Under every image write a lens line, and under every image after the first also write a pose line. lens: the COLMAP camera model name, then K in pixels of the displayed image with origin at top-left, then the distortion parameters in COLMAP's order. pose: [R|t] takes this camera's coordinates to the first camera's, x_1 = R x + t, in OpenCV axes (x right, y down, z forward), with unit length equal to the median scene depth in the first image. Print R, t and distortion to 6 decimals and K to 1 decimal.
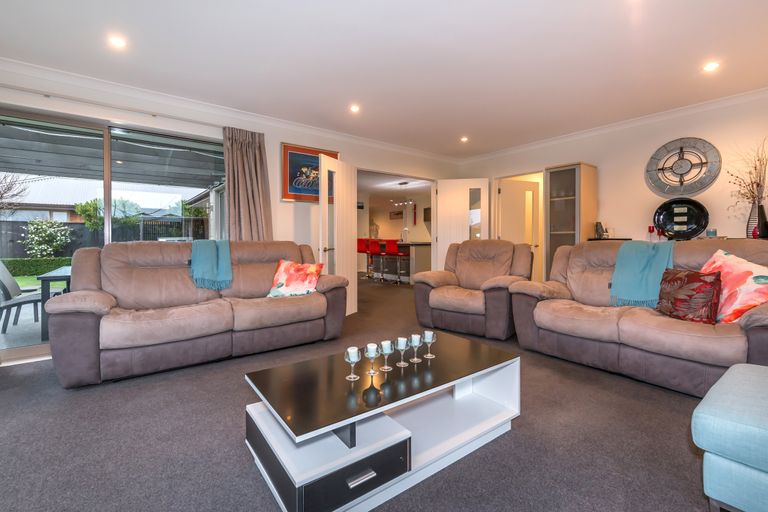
lens RADIAL K [[345.0, 0, 384.9], [0, 345.0, 250.6], [0, 0, 1]] dist [0.004926, 0.000313]
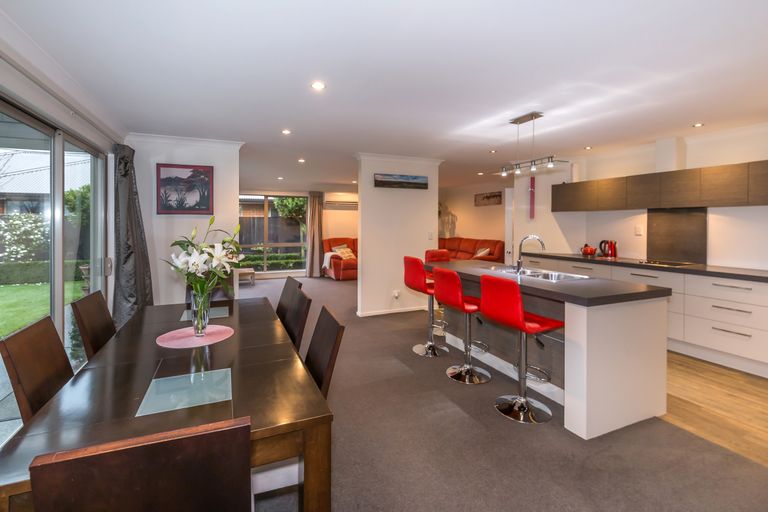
lens RADIAL K [[345.0, 0, 365.6], [0, 345.0, 229.4], [0, 0, 1]] dist [0.004926, 0.000313]
pose [[0.963362, 0.005210, -0.268155, -0.010791], [-0.008625, 0.999896, -0.011558, -0.050621], [0.268067, 0.013448, 0.963306, 0.452329]]
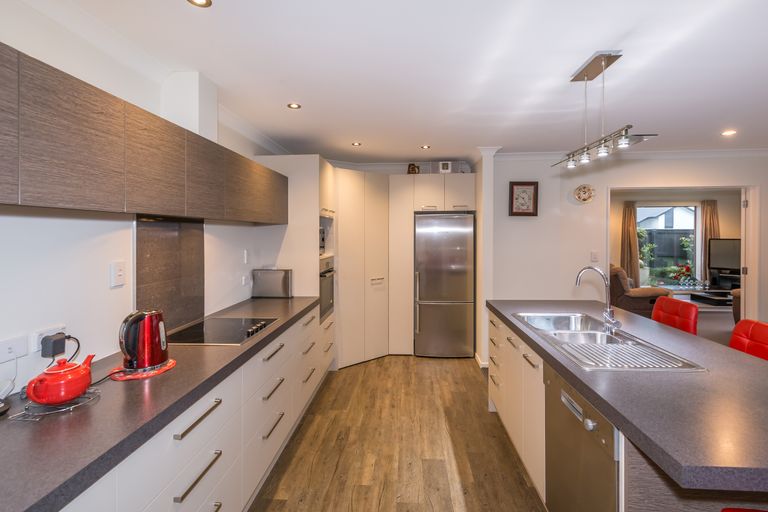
lens RADIAL K [[345.0, 0, 385.2], [0, 345.0, 236.1], [0, 0, 1]] dist [0.004926, 0.000313]
pose [[-0.751844, 0.003601, 0.659331, 0.007244], [0.029091, 0.999192, 0.027715, -0.074054], [-0.658699, 0.040018, -0.751341, 0.974142]]
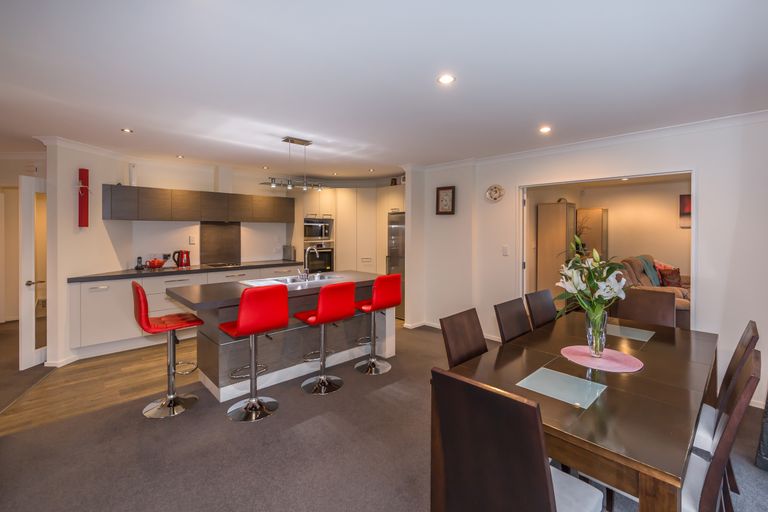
lens RADIAL K [[345.0, 0, 394.8], [0, 345.0, 232.6], [0, 0, 1]] dist [0.004926, 0.000313]
pose [[-0.108662, -0.005467, 0.994064, -0.297867], [0.026672, 0.999609, 0.008413, -0.063252], [-0.993721, 0.027427, -0.108473, 0.718236]]
